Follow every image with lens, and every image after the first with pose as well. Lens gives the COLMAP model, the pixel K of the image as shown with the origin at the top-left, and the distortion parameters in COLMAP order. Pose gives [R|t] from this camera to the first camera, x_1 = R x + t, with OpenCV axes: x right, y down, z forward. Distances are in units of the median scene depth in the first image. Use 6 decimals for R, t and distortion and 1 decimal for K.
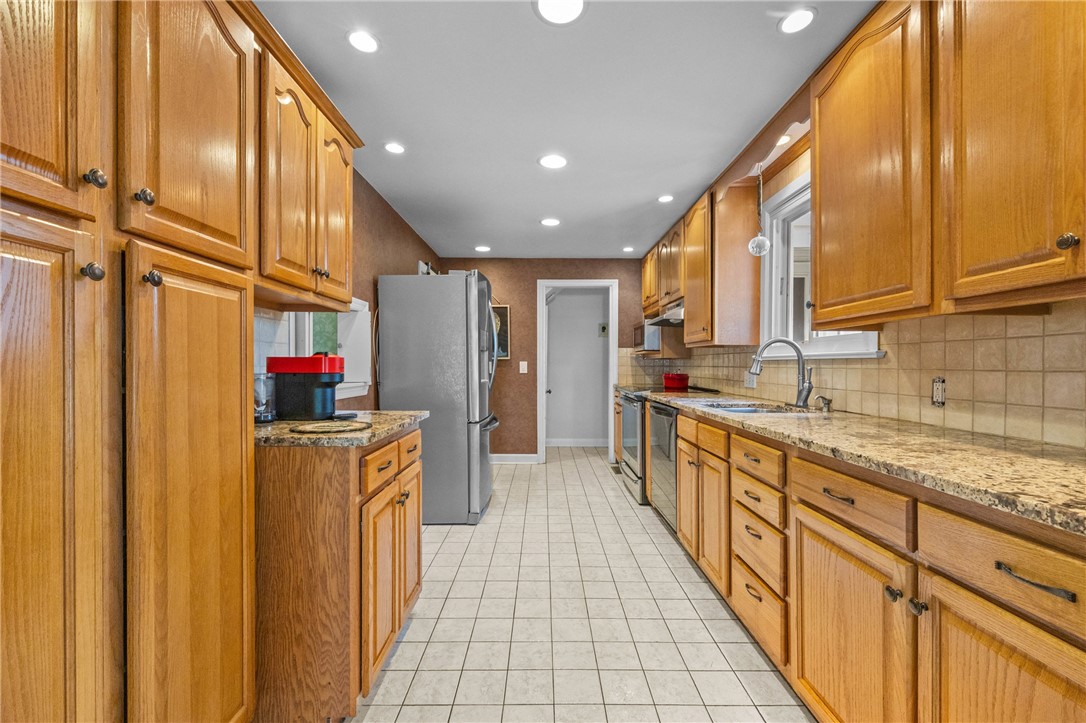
lens RADIAL K [[436.1, 0, 541.6], [0, 436.1, 362.2], [0, 0, 1]] dist [-0.005958, 0.000323]
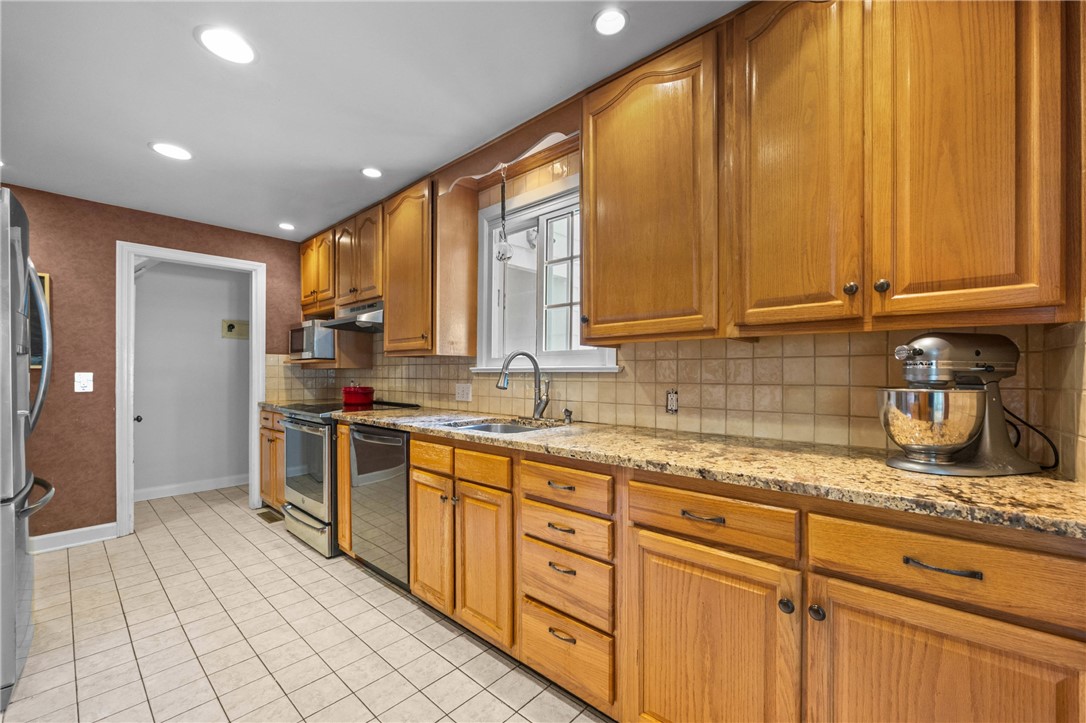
lens RADIAL K [[436.1, 0, 544.7], [0, 436.1, 370.3], [0, 0, 1]] dist [-0.005958, 0.000323]
pose [[0.665948, 0.000139, 0.745998, -0.184599], [-0.000722, 1.000000, 0.000459, -0.015162], [-0.745998, -0.000844, 0.665948, 0.388200]]
